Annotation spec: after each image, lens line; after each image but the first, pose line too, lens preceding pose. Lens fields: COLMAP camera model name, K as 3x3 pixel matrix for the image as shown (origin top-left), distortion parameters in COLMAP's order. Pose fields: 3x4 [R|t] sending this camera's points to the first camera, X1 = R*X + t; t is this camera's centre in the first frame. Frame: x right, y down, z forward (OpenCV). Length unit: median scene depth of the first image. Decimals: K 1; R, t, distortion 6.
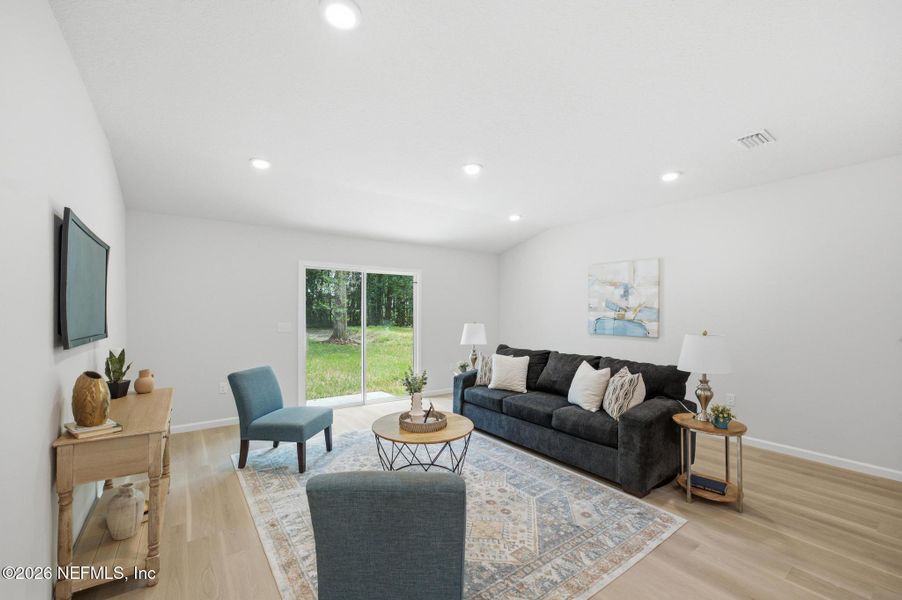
lens RADIAL K [[350.7, 0, 448.9], [0, 350.7, 311.5], [0, 0, 1]] dist [-0.001180, 0.000191]
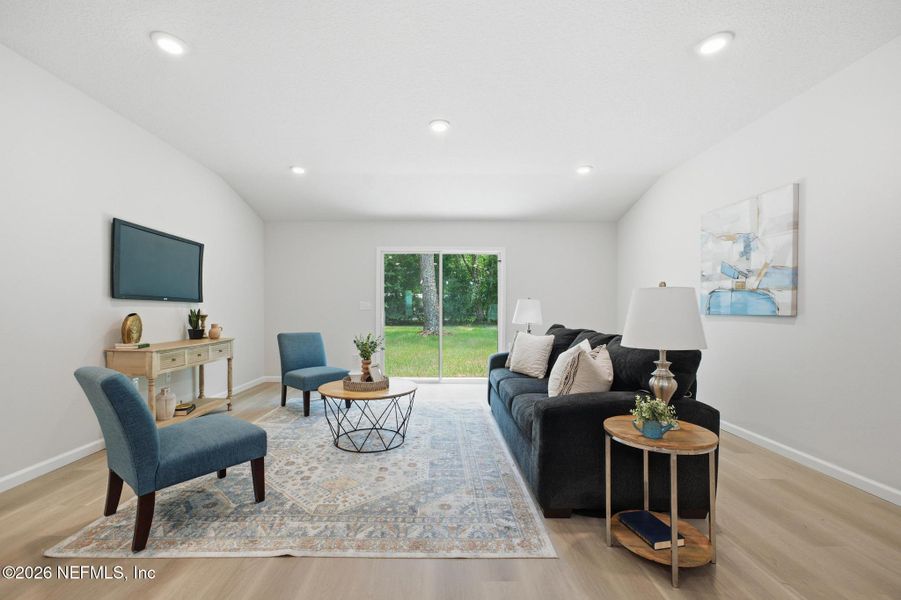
lens RADIAL K [[369.7, 0, 449.0], [0, 369.7, 305.2], [0, 0, 1]] dist [-0.002667, 0.000400]
pose [[0.823520, -0.009361, -0.567209, 0.469292], [0.003903, 0.999934, -0.010837, 0.059859], [0.567273, 0.006711, 0.823502, 0.148583]]
